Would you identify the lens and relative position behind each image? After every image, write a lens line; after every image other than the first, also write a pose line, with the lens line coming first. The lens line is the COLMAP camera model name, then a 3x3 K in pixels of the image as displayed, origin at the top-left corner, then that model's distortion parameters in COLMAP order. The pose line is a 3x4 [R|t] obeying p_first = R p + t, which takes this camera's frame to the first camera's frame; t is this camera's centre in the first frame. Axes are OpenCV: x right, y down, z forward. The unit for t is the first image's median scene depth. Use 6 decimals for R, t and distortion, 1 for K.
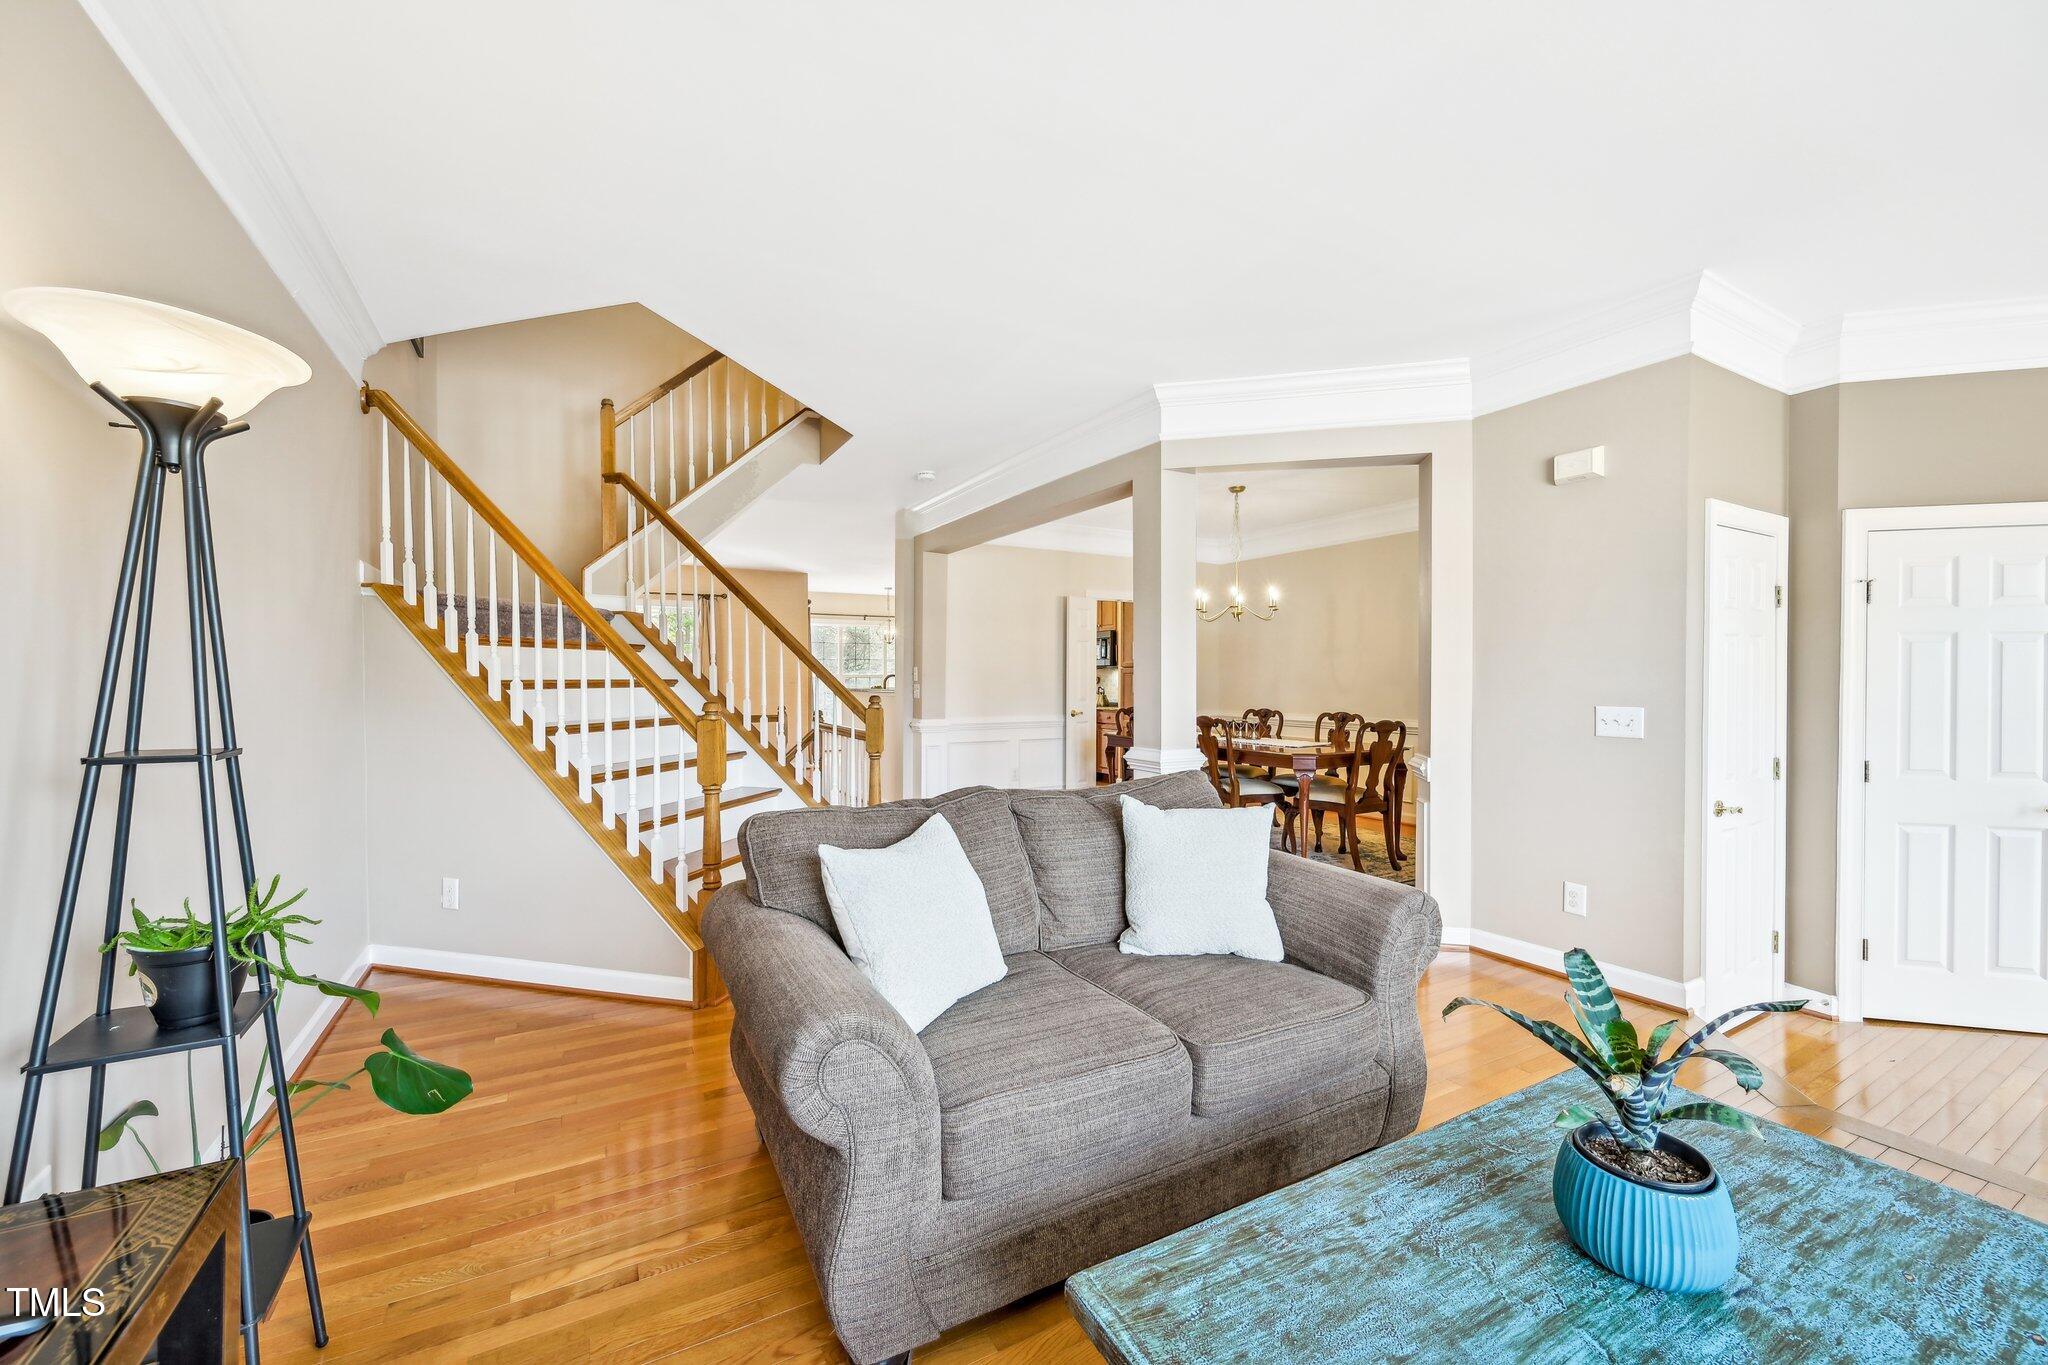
lens RADIAL K [[797.6, 0, 1031.0], [0, 797.6, 687.7], [0, 0, 1]] dist [-0.004930, 0.000611]
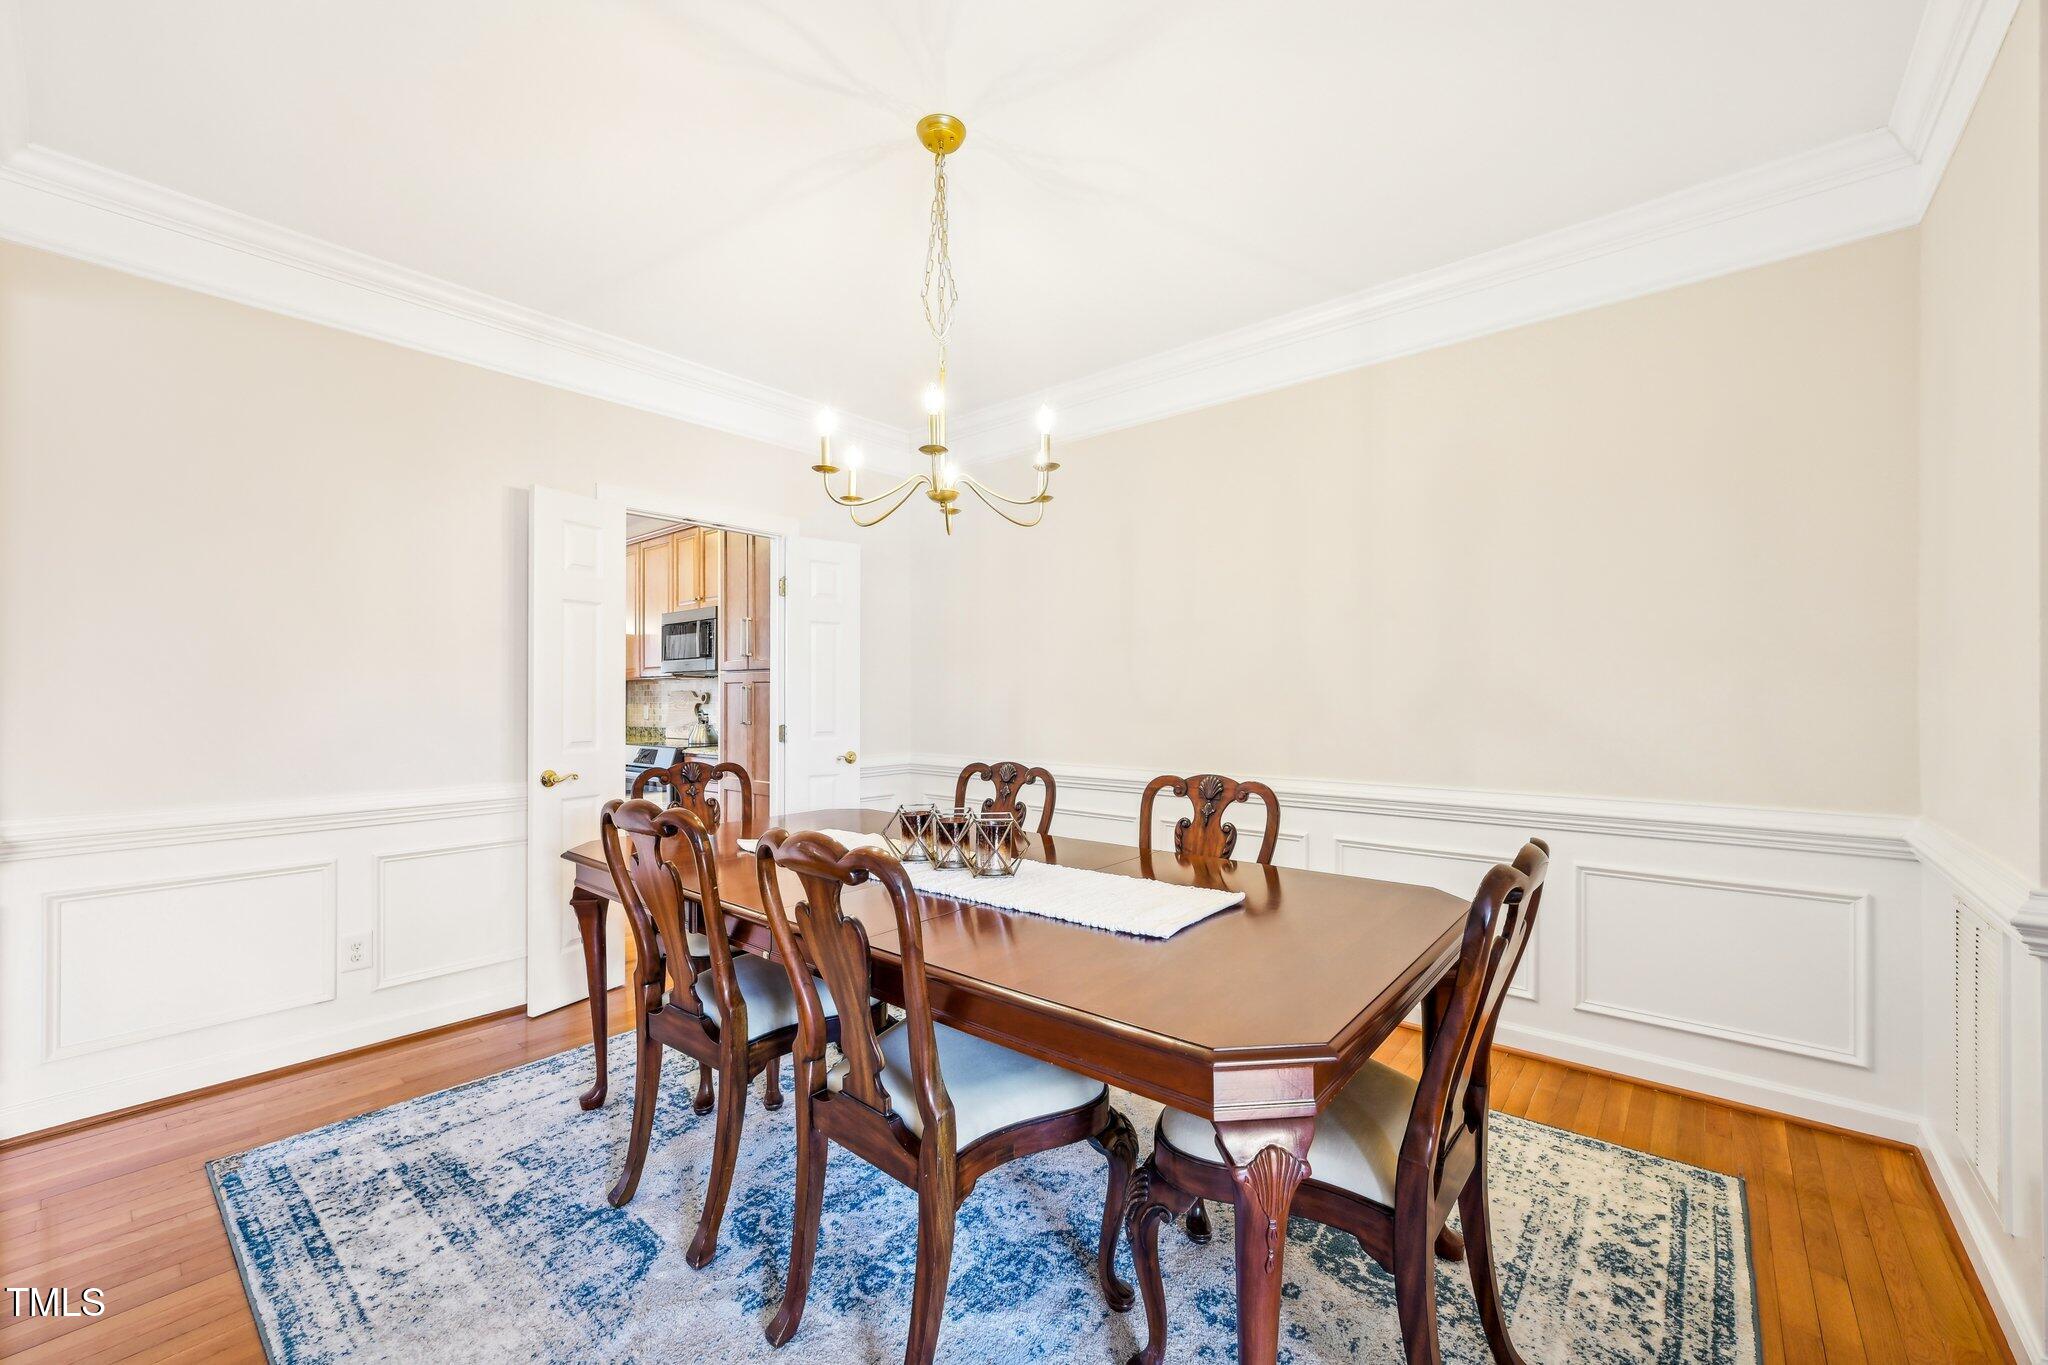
lens RADIAL K [[797.6, 0, 1030.8], [0, 797.6, 687.6], [0, 0, 1]] dist [-0.004930, 0.000611]
pose [[0.934707, 0.000867, 0.355418, 0.171947], [0.006925, 0.999763, -0.020649, -0.004316], [-0.355352, 0.021762, 0.934479, 0.665602]]
